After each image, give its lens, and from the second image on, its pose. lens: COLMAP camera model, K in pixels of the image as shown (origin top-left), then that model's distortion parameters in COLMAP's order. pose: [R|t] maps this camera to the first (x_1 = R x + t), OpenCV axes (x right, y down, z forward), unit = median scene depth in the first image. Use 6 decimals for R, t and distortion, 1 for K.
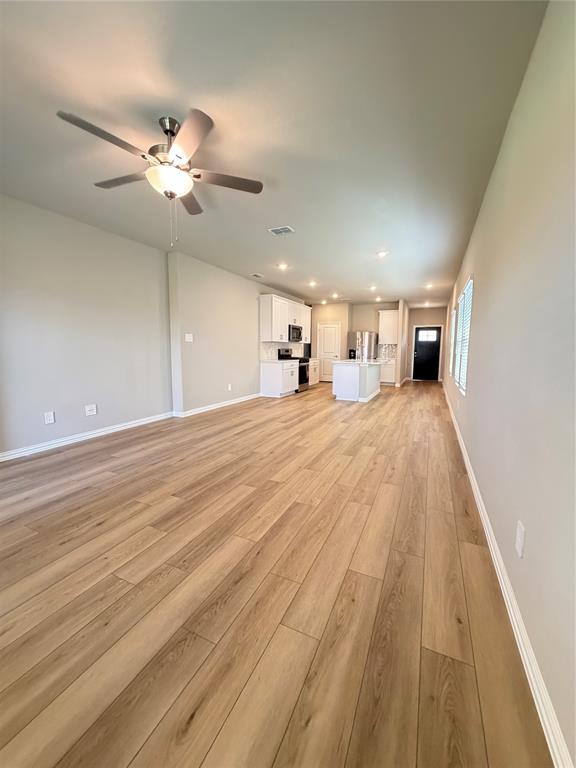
lens RADIAL K [[306.9, 0, 289.7], [0, 306.9, 383.1], [0, 0, 1]] dist [-0.004394, -0.000515]
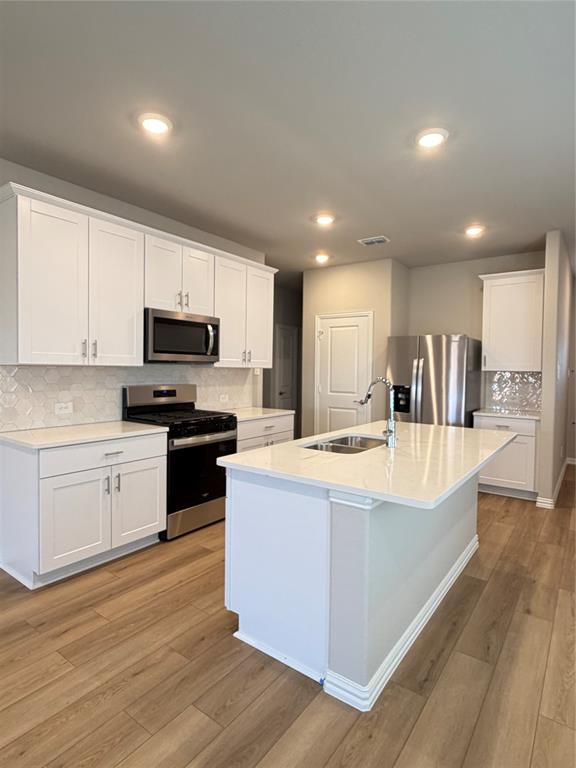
lens RADIAL K [[416.7, 0, 286.5], [0, 416.7, 381.5], [0, 0, 1]] dist [-0.001302, -0.001538]
pose [[0.979726, 0.013799, -0.199867, 0.176844], [-0.029832, 0.996551, -0.077433, -0.075869], [0.198109, 0.081825, 0.976759, 0.524412]]
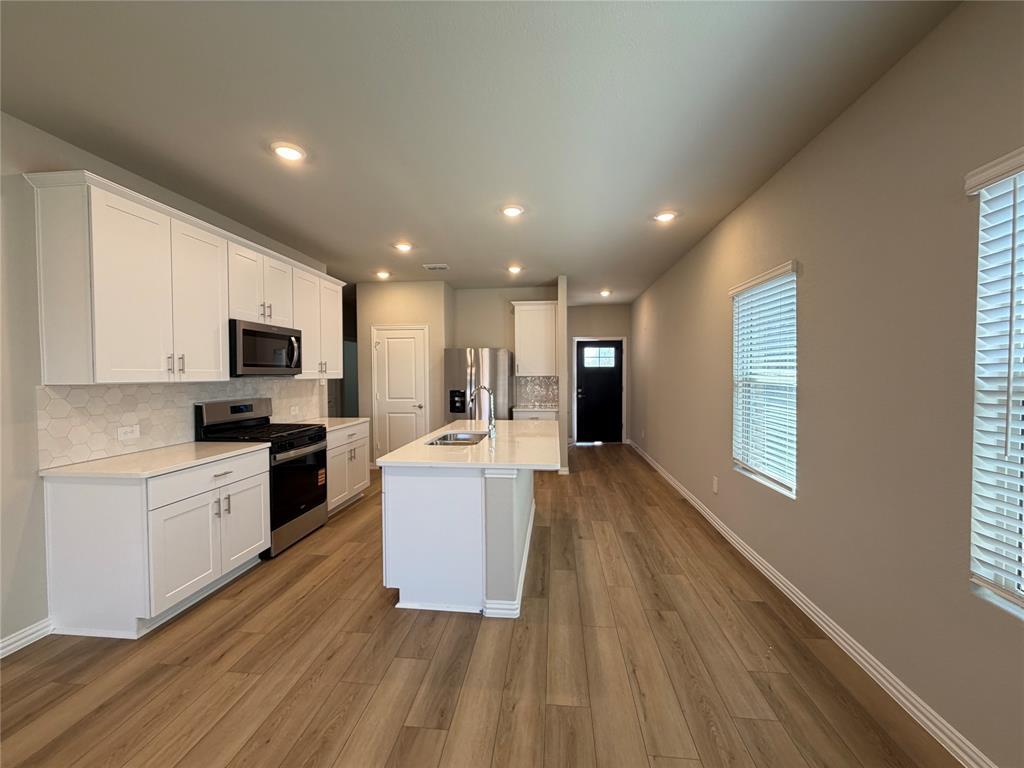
lens RADIAL K [[409.2, 0, 510.6], [0, 409.2, 382.6], [0, 0, 1]] dist [-0.004394, -0.000515]
pose [[0.947252, -0.018774, 0.319939, 0.098873], [0.046637, 0.995731, -0.079650, -0.074880], [-0.317078, 0.090370, 0.944084, 0.469112]]
